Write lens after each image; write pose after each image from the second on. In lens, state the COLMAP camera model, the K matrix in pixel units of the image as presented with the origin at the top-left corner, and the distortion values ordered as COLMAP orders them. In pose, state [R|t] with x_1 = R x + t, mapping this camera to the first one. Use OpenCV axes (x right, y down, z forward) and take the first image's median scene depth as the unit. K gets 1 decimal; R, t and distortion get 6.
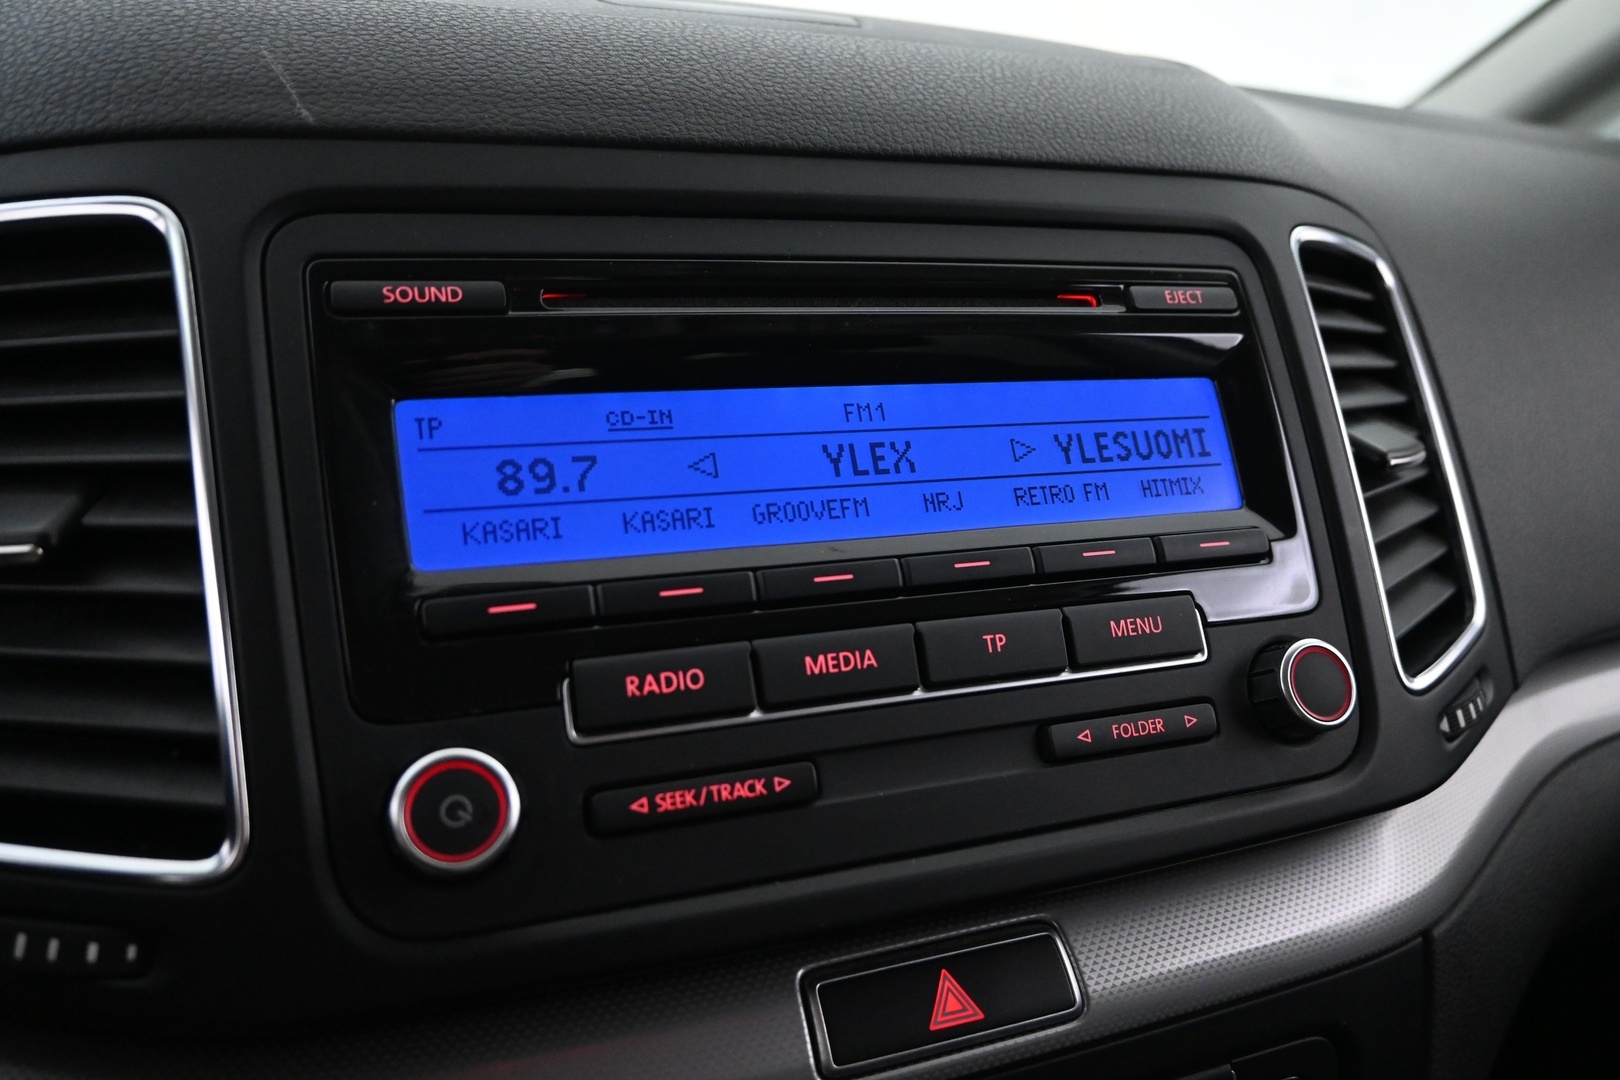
lens RADIAL K [[1234.4, 0, 810.0], [0, 1234.4, 540.0], [0, 0, 1]] dist [-0.004884, -0.001657]
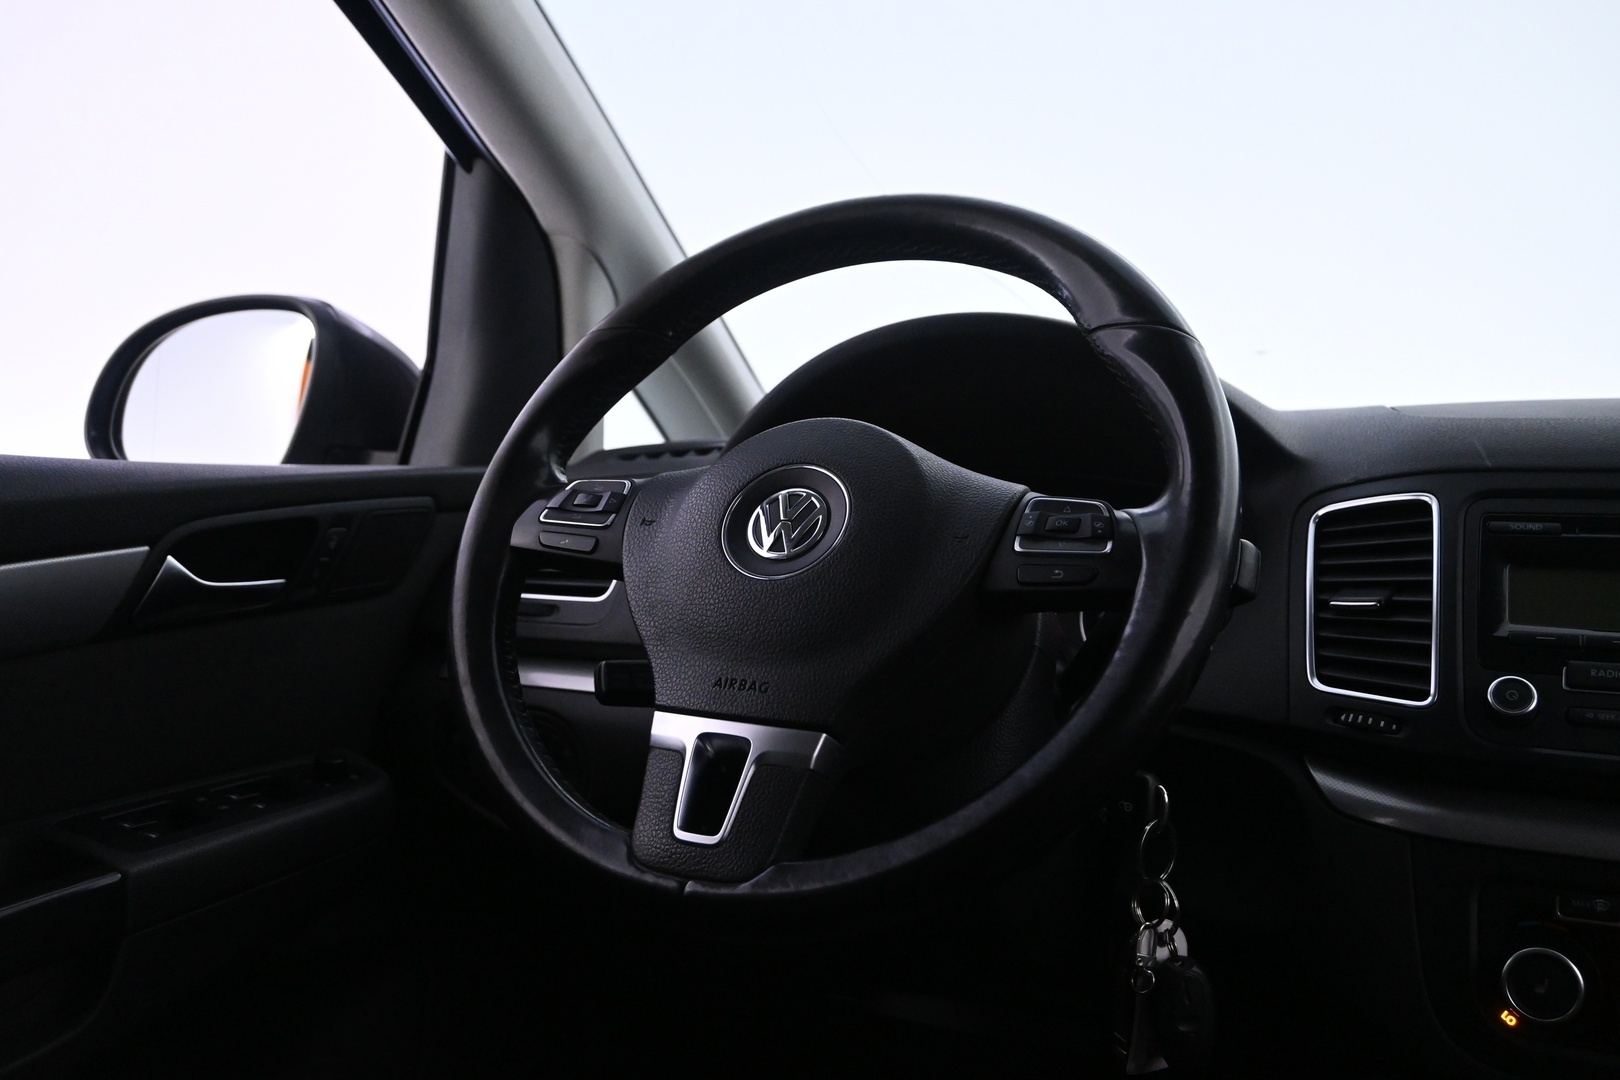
lens RADIAL K [[1459.6, 0, 810.0], [0, 1459.6, 540.0], [0, 0, 1]] dist [-0.001704, -0.001690]
pose [[0.679748, -0.005376, -0.733426, 0.955075], [-0.213147, 0.955368, -0.204550, 0.811962], [0.701791, 0.295370, 0.648263, -2.132732]]
